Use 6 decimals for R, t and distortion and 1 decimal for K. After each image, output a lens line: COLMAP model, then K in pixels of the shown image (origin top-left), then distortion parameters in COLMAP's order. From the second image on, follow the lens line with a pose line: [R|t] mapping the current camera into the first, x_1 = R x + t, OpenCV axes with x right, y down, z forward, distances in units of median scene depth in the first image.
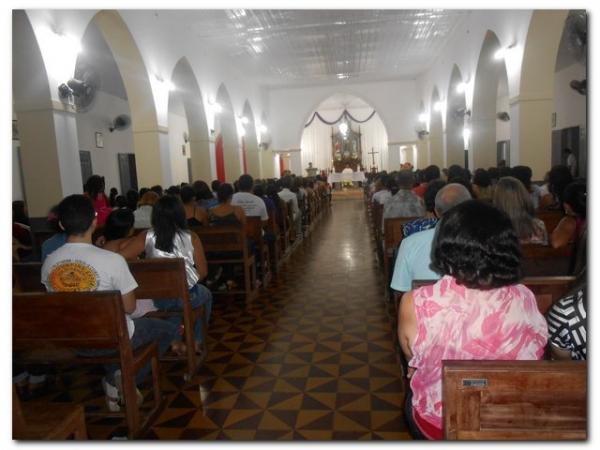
lens RADIAL K [[474.8, 0, 300.4], [0, 474.8, 226.4], [0, 0, 1]] dist [0.004929, 0.011836]
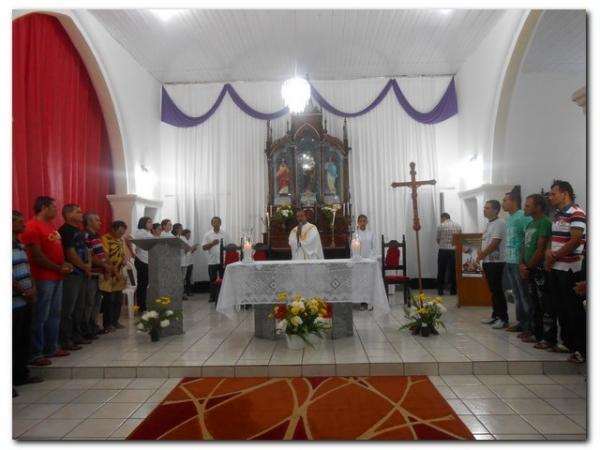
lens RADIAL K [[474.8, 0, 299.9], [0, 474.8, 223.9], [0, 0, 1]] dist [0.004929, 0.011836]
pose [[0.996969, 0.033898, 0.070032, 0.067355], [-0.023518, 0.989290, -0.144058, -0.084388], [-0.074165, 0.141974, 0.987088, 0.657520]]
